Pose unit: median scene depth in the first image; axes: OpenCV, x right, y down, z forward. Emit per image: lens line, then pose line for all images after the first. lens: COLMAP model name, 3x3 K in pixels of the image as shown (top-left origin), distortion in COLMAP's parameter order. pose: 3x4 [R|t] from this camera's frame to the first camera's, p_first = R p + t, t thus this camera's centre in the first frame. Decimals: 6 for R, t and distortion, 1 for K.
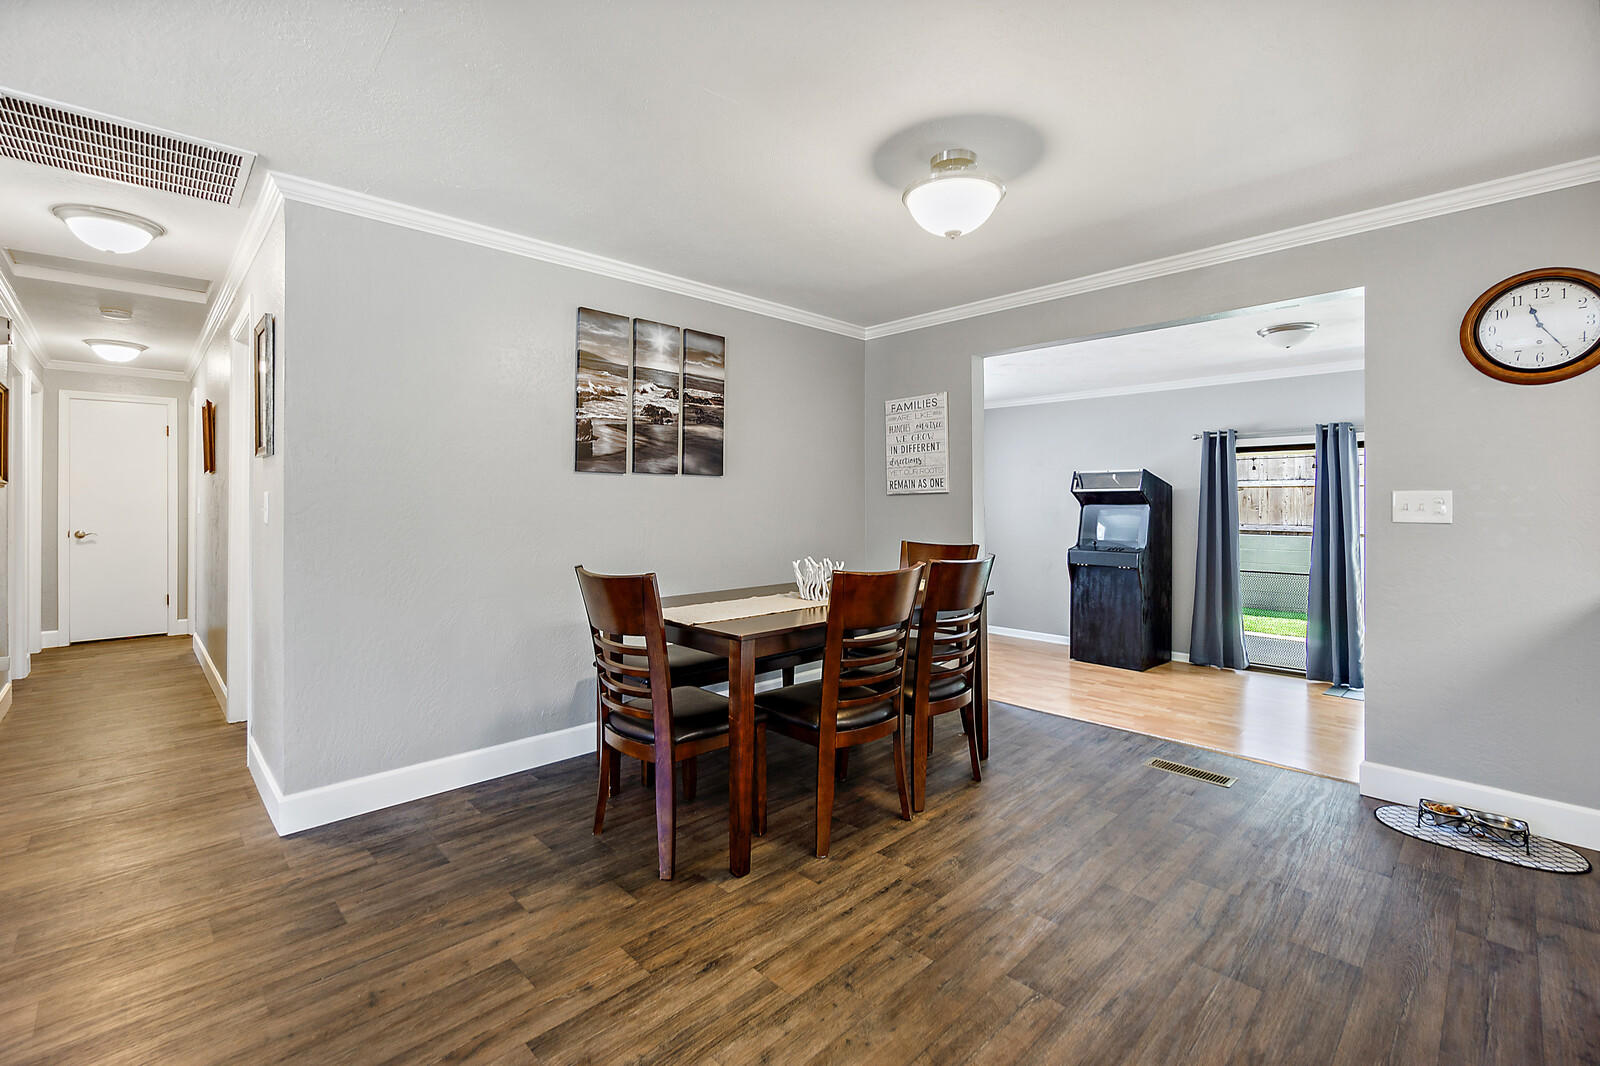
lens RADIAL K [[704.4, 0, 801.5], [0, 704.4, 498.0], [0, 0, 1]] dist [0.000806, 0.000379]
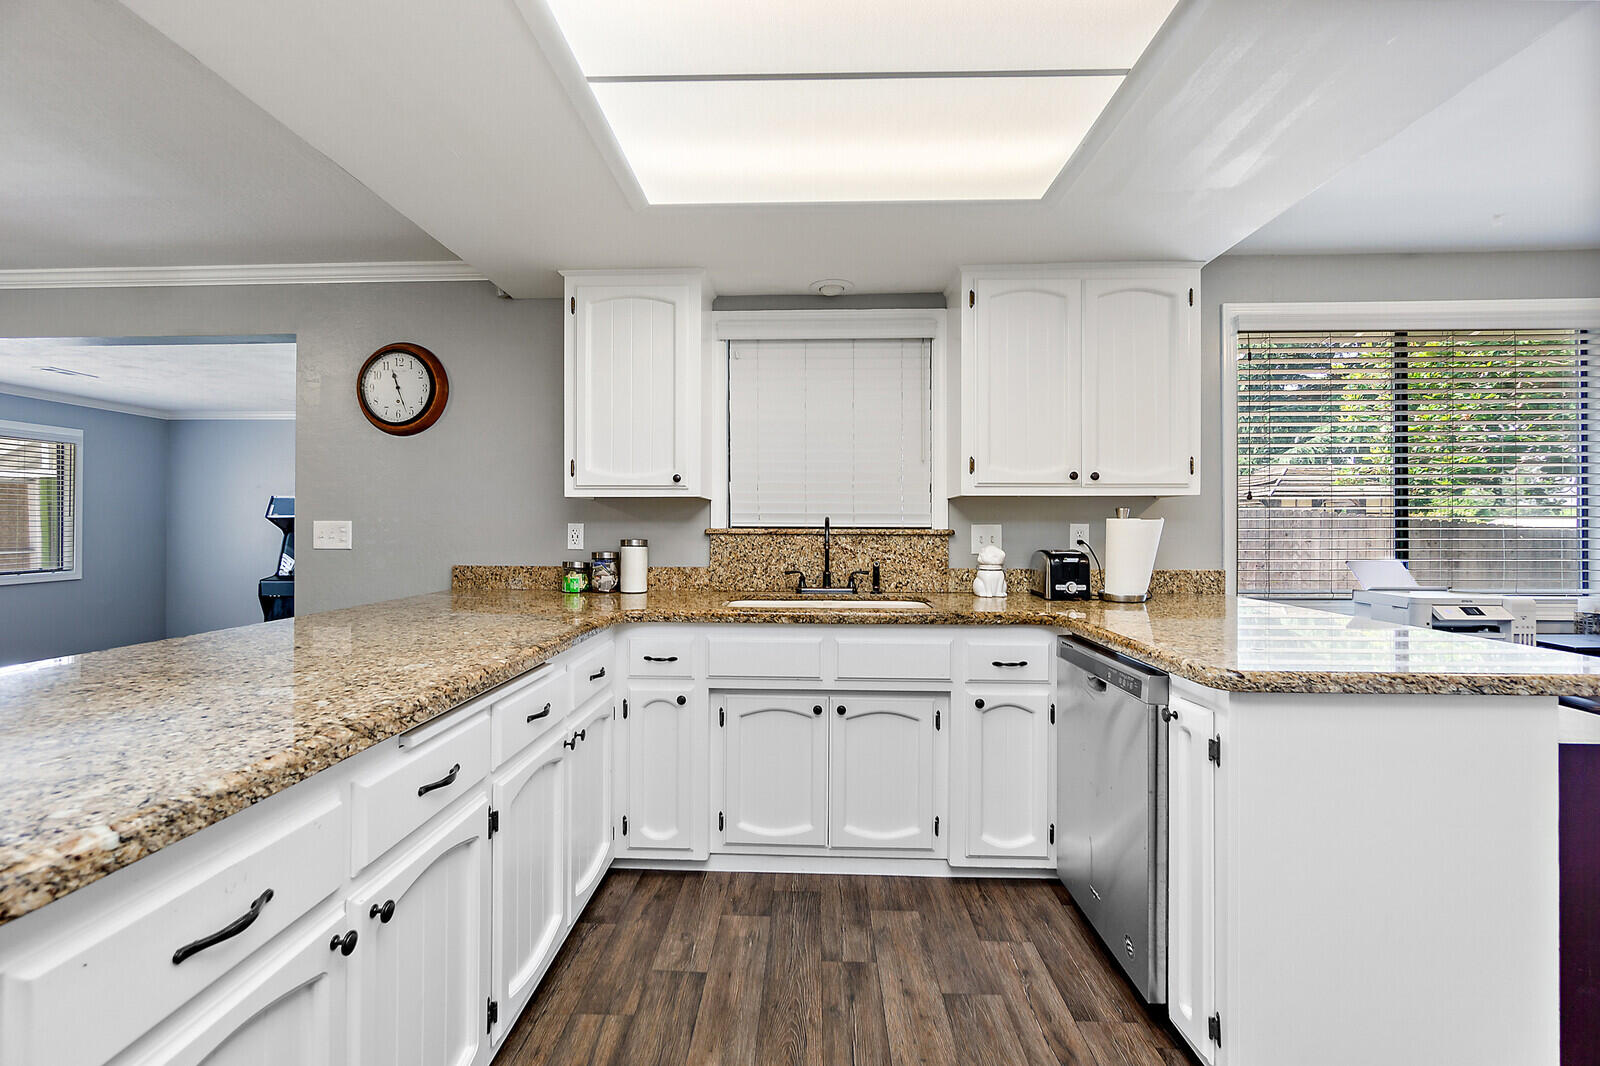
lens RADIAL K [[698.0, 0, 800.5], [0, 698.0, 508.6], [0, 0, 1]] dist [-0.007692, 0.000023]
pose [[0.721064, 0.021029, 0.692549, 0.704967], [-0.006042, 0.999692, -0.024065, -0.008078], [-0.692842, 0.013168, 0.720969, -0.359738]]
